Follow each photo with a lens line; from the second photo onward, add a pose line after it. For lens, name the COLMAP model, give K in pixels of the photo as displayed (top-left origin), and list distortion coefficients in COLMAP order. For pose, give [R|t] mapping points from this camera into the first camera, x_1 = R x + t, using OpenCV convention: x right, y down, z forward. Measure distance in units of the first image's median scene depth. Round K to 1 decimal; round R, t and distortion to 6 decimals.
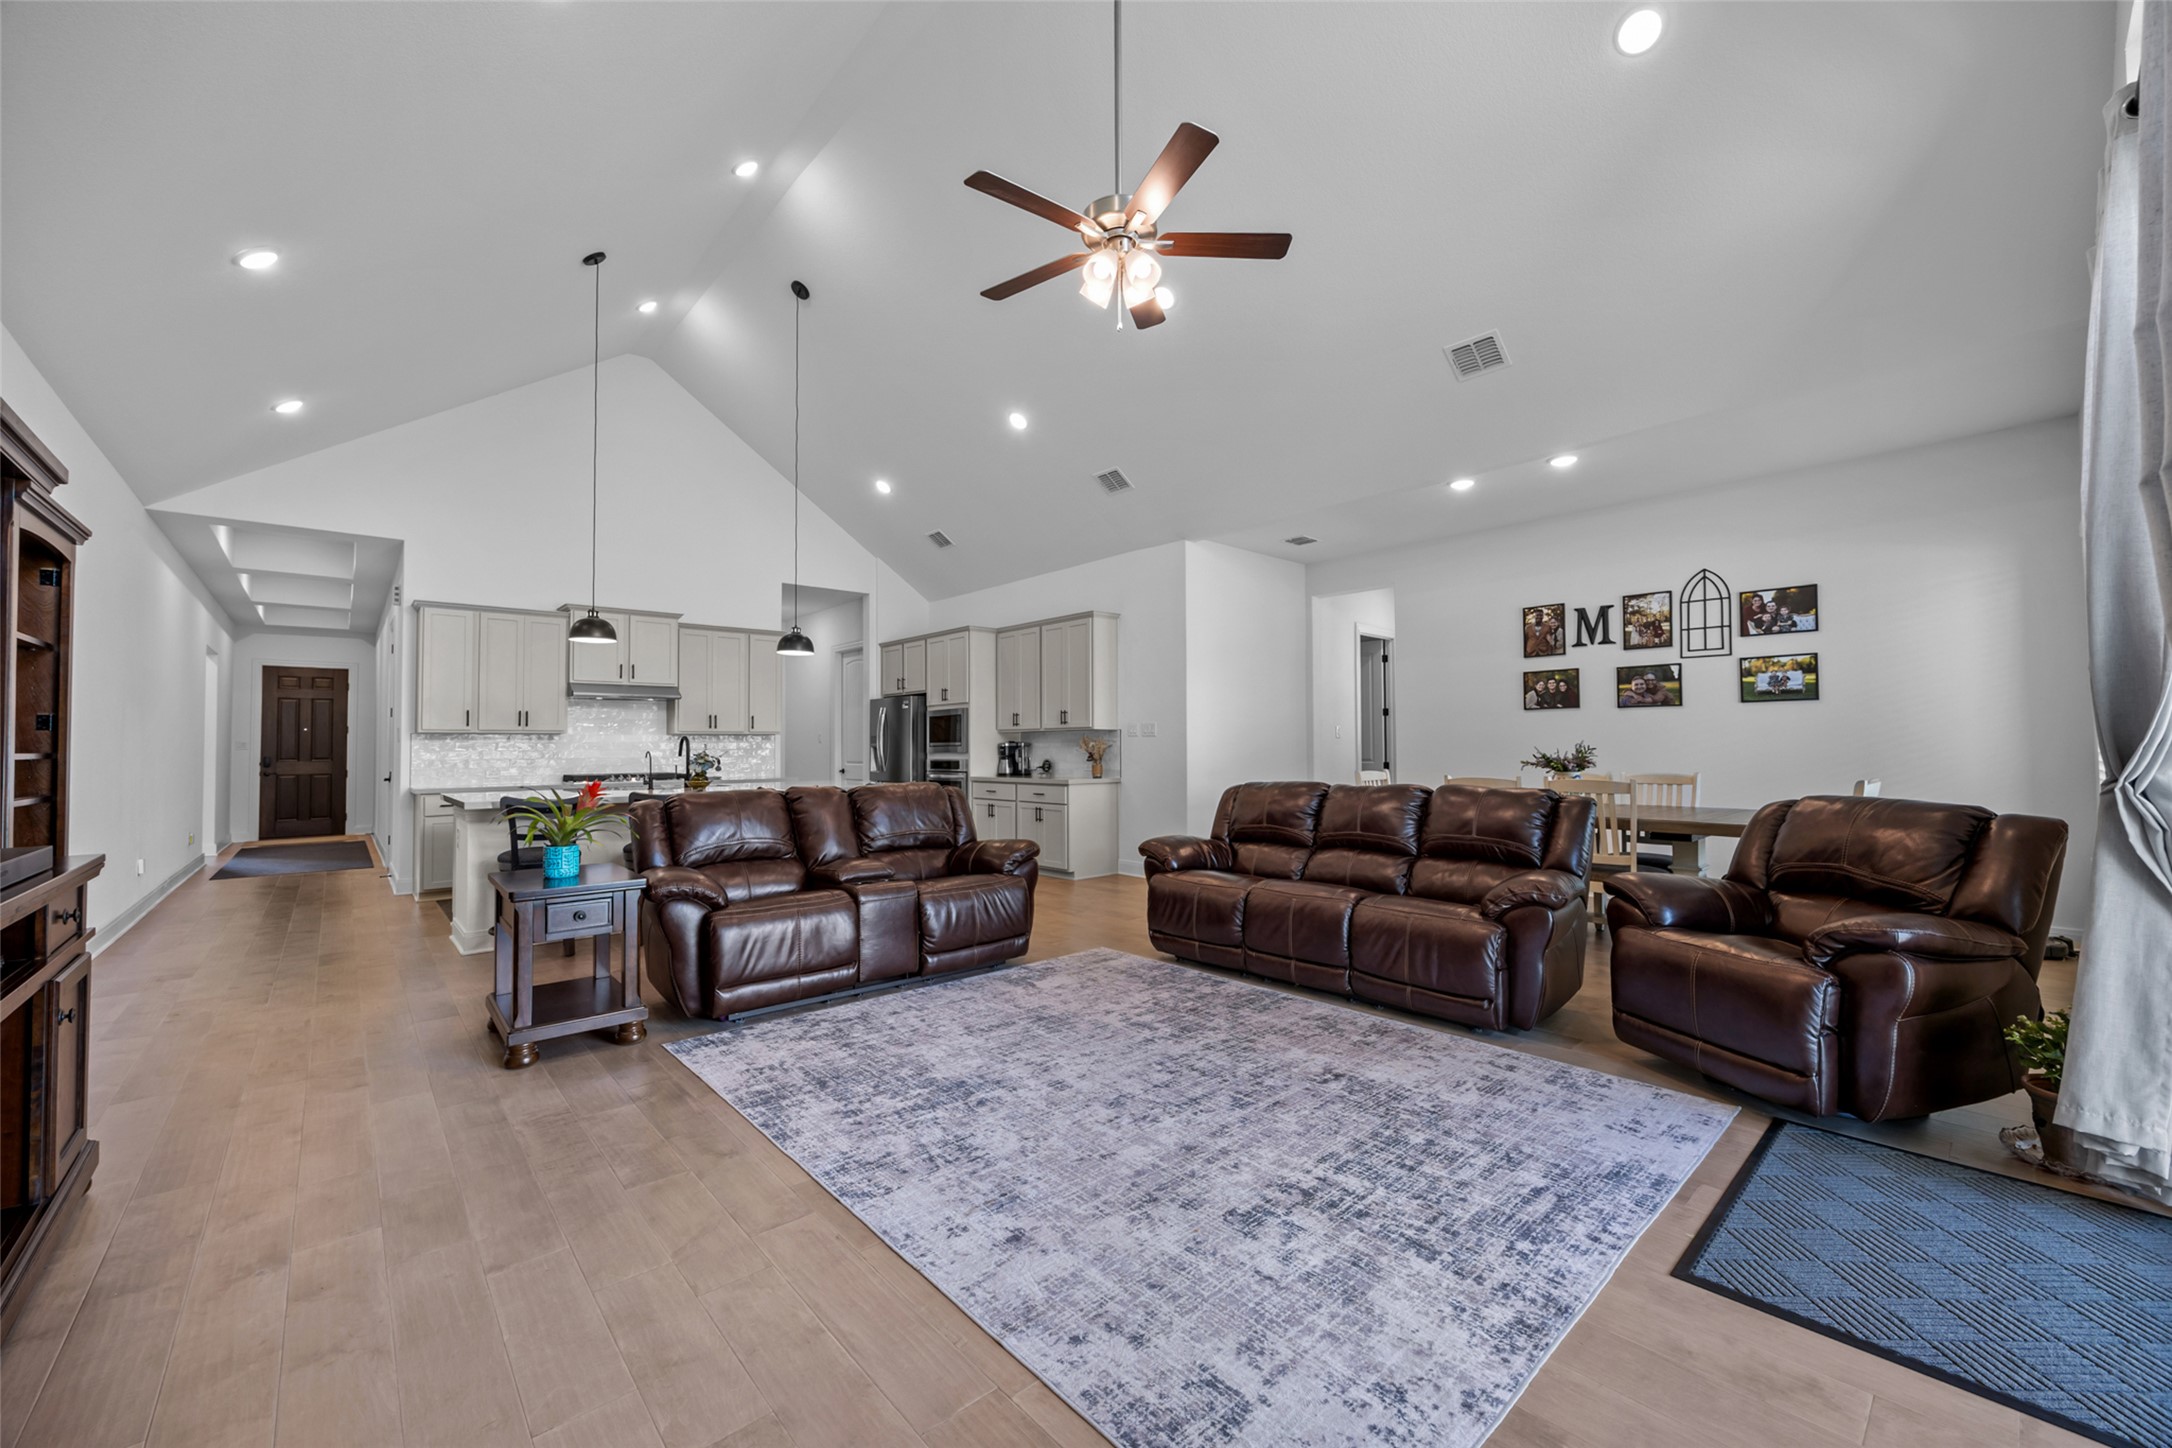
lens RADIAL K [[830.1, 0, 1087.1], [0, 830.1, 718.4], [0, 0, 1]] dist [-0.000145, -0.000378]
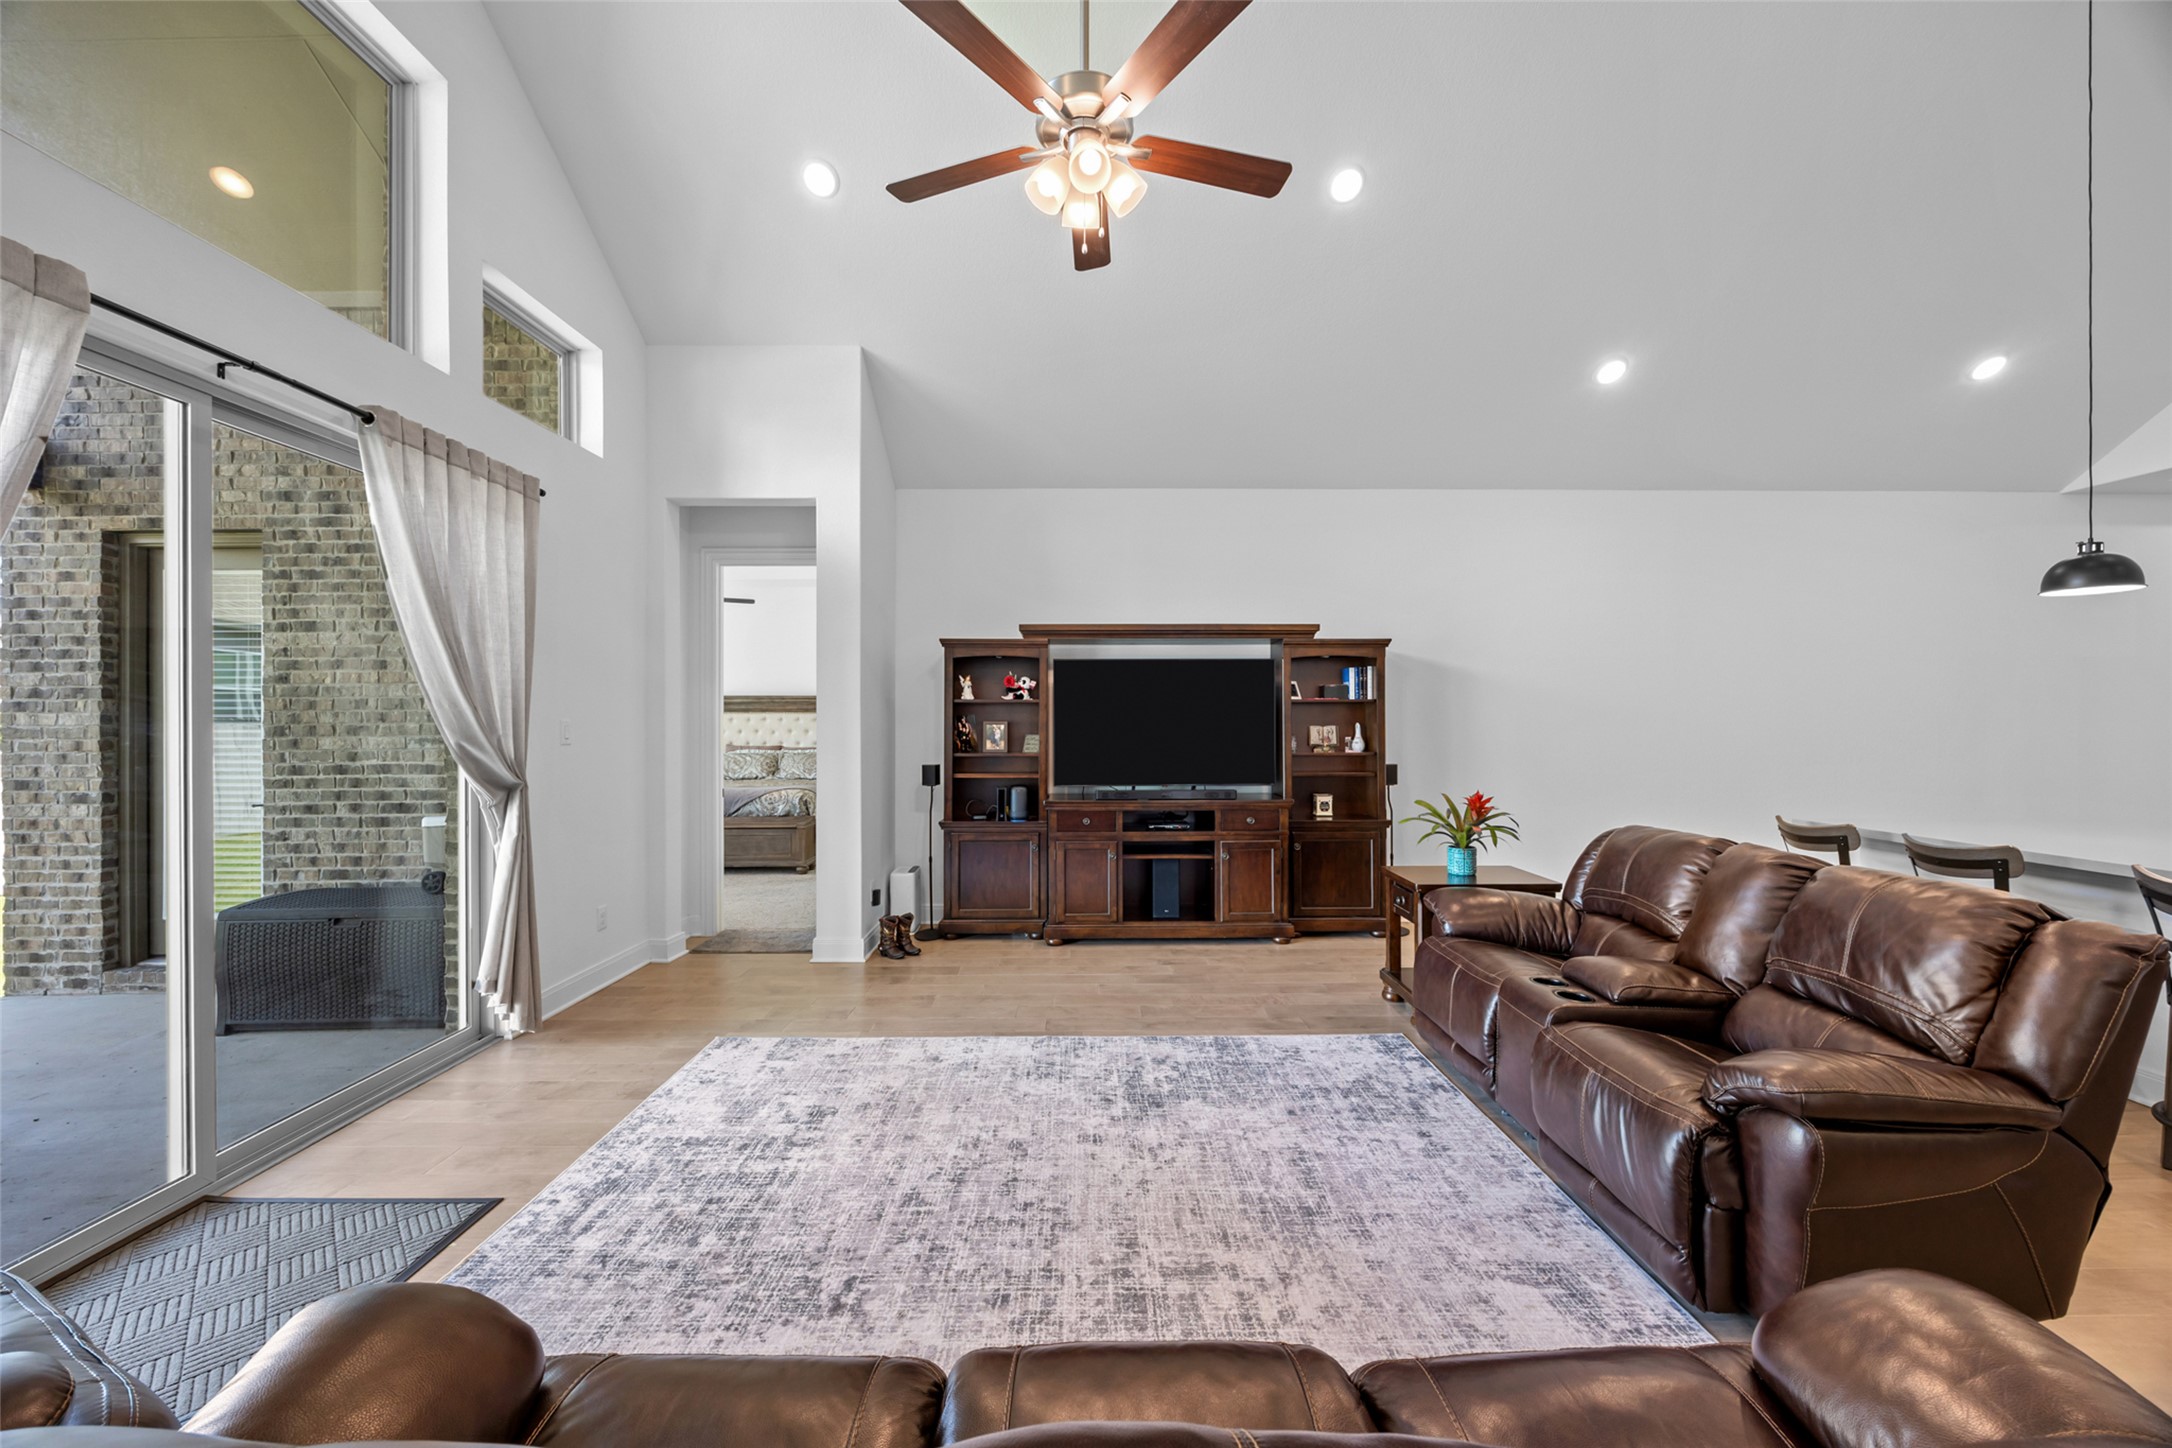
lens RADIAL K [[830.1, 0, 1081.2], [0, 830.1, 720.7], [0, 0, 1]] dist [-0.000145, -0.000378]
pose [[-0.662493, 0.008338, -0.749022, 0.331846], [0.034798, 0.999201, -0.019655, -0.009042], [0.748259, -0.039086, -0.662254, 0.798055]]
